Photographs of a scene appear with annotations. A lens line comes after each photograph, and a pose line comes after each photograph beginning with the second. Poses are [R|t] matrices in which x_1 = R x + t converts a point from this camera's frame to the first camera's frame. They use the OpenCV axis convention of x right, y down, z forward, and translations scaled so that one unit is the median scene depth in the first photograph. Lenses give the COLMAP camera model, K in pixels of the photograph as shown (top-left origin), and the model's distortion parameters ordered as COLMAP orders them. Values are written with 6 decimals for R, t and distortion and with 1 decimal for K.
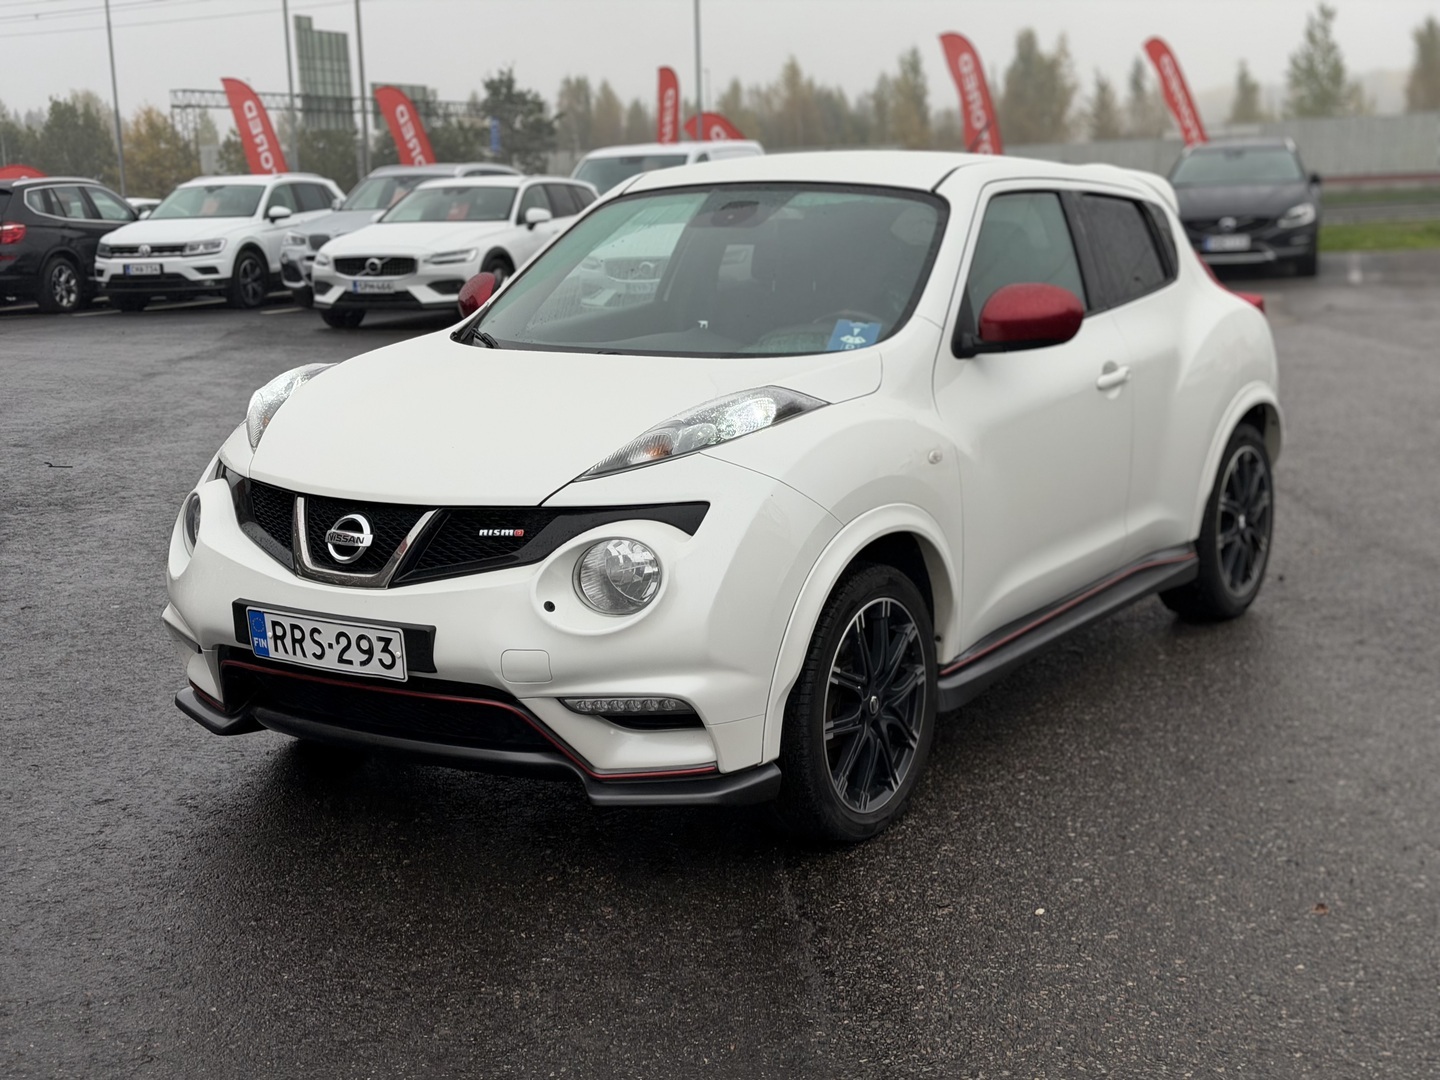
lens RADIAL K [[1972.1, 0, 720.0], [0, 1972.1, 540.0], [0, 0, 1]] dist [0.199893, -0.408809]
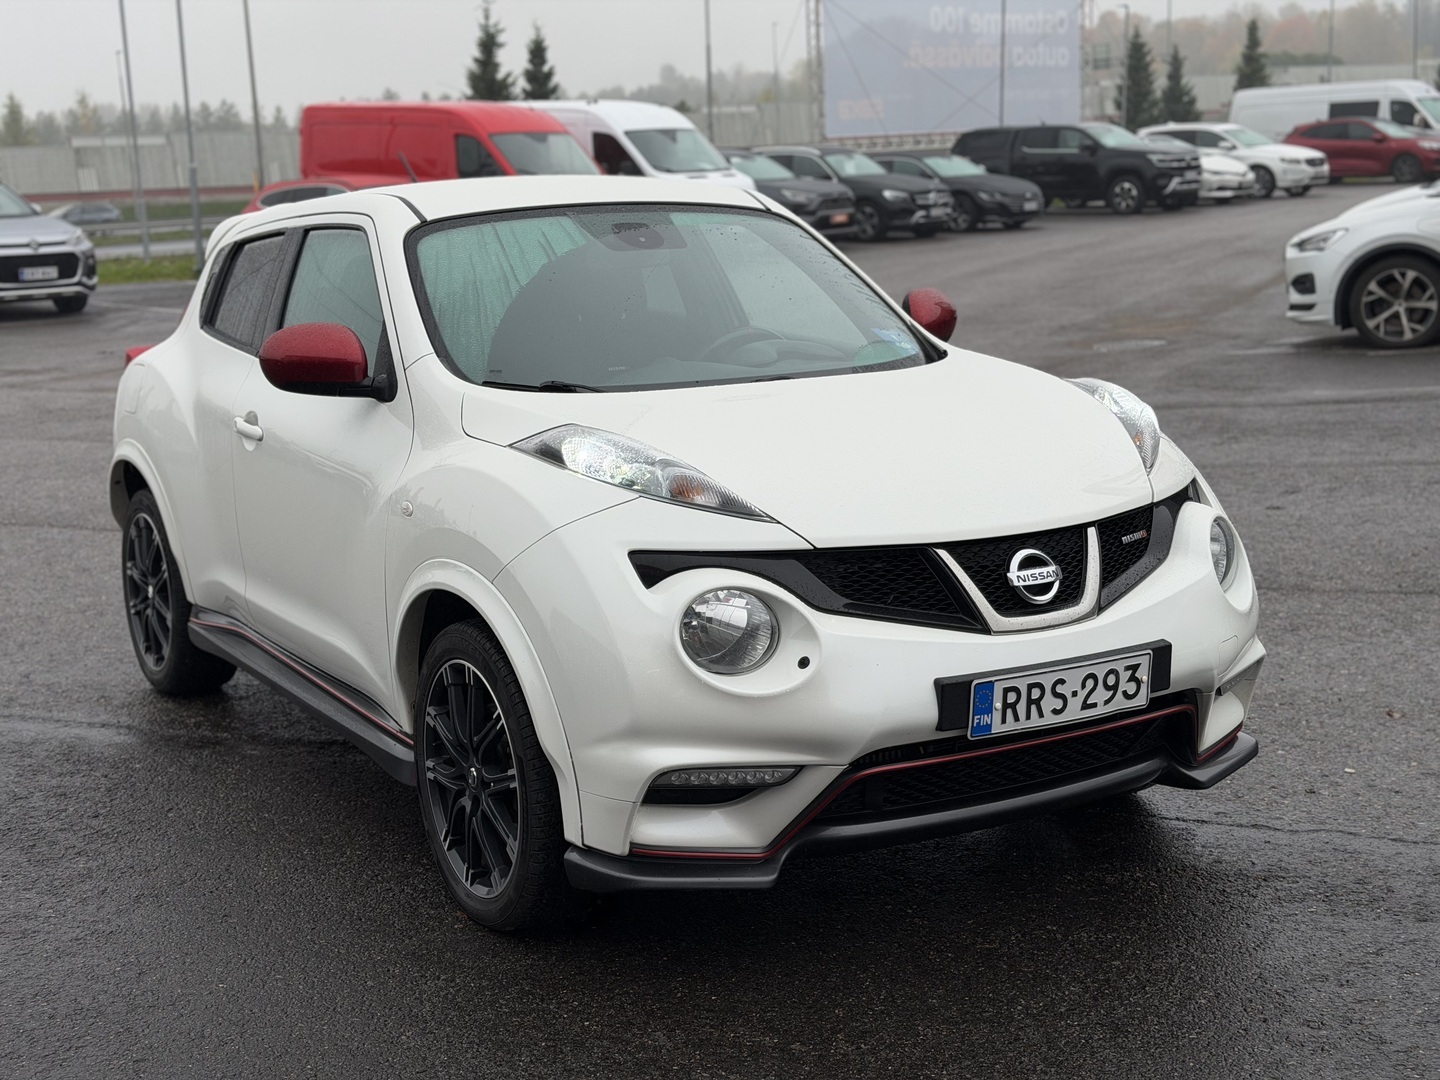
lens RADIAL K [[1972.1, 0, 720.0], [0, 1972.1, 540.0], [0, 0, 1]] dist [0.199893, -0.408809]
pose [[0.457240, -0.150232, 0.876563, -1.031620], [0.188898, 0.979545, 0.069348, -0.105290], [-0.869051, 0.133872, 0.476266, 0.700874]]
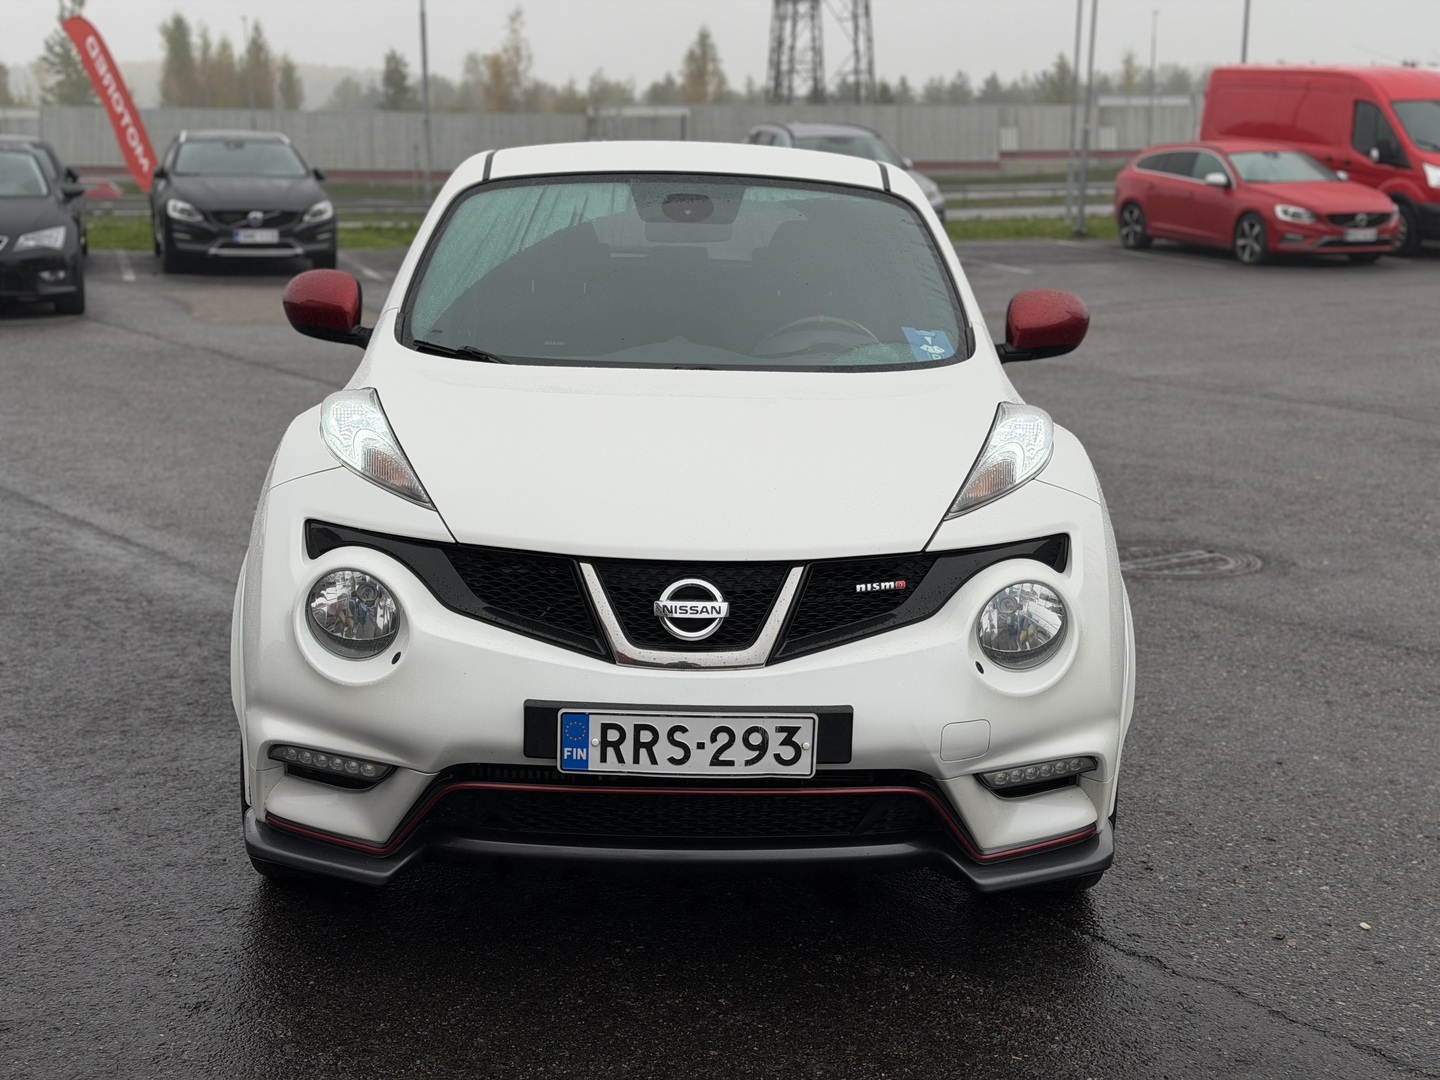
lens RADIAL K [[1972.1, 0, 720.0], [0, 1972.1, 540.0], [0, 0, 1]] dist [0.199893, -0.408809]
pose [[0.823250, -0.069669, 0.563388, -0.626370], [0.067216, 0.997422, 0.025122, -0.048085], [-0.563686, 0.017187, 0.825810, 0.337950]]
